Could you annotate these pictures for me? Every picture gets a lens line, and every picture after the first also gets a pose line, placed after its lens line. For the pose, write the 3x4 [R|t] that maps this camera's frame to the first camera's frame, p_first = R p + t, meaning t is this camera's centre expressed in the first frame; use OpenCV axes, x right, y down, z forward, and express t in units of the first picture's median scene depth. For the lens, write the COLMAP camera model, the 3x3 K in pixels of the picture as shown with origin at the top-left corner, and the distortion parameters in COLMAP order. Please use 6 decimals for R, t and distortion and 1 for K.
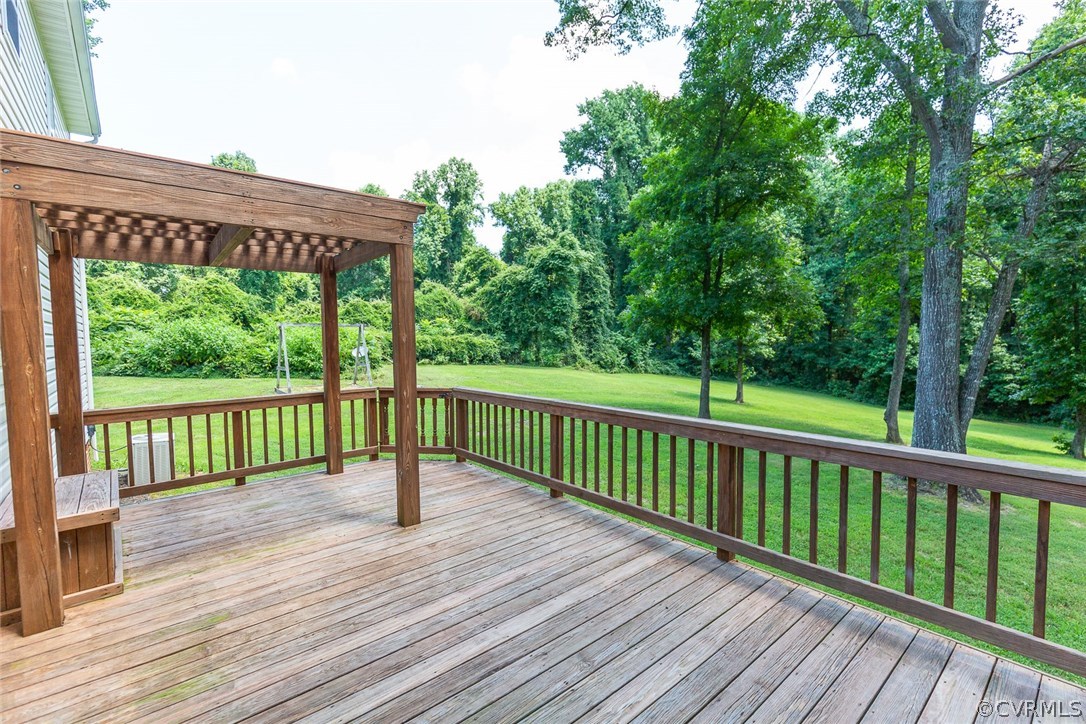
lens RADIAL K [[485.2, 0, 547.9], [0, 485.2, 358.1], [0, 0, 1]] dist [0.002232, 0.000404]
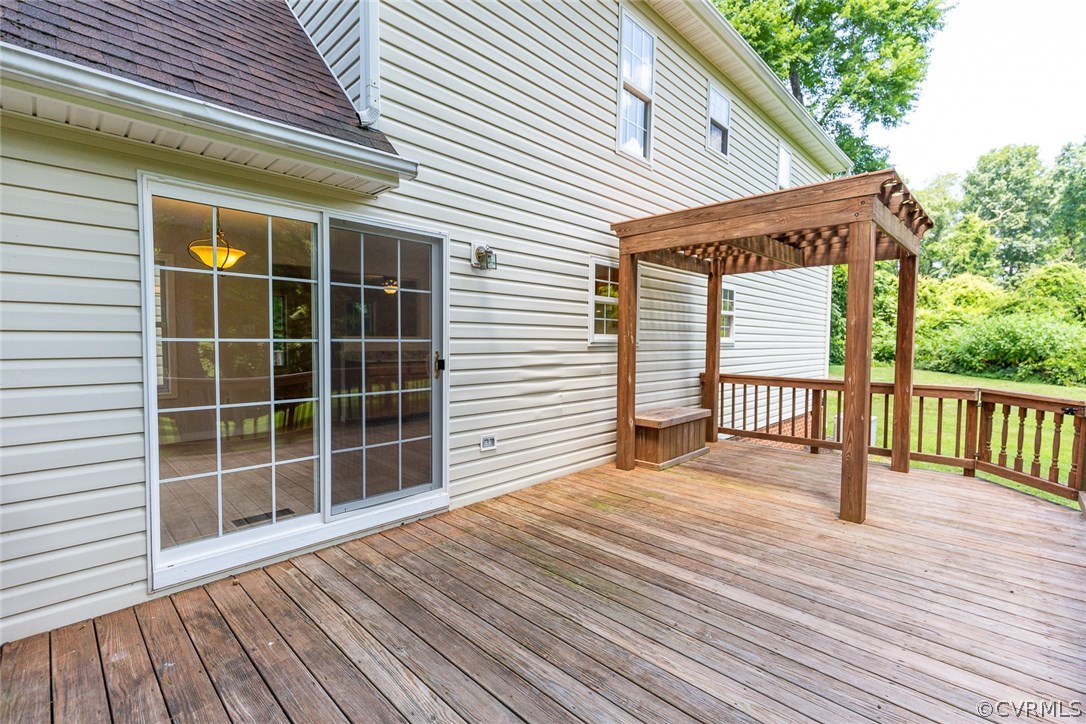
lens RADIAL K [[485.2, 0, 547.9], [0, 485.2, 358.1], [0, 0, 1]] dist [0.002232, 0.000404]
pose [[0.098762, 0.053380, -0.993678, 0.443170], [-0.054469, 0.997353, 0.048164, 0.012951], [0.993619, 0.049368, 0.101408, 0.237890]]
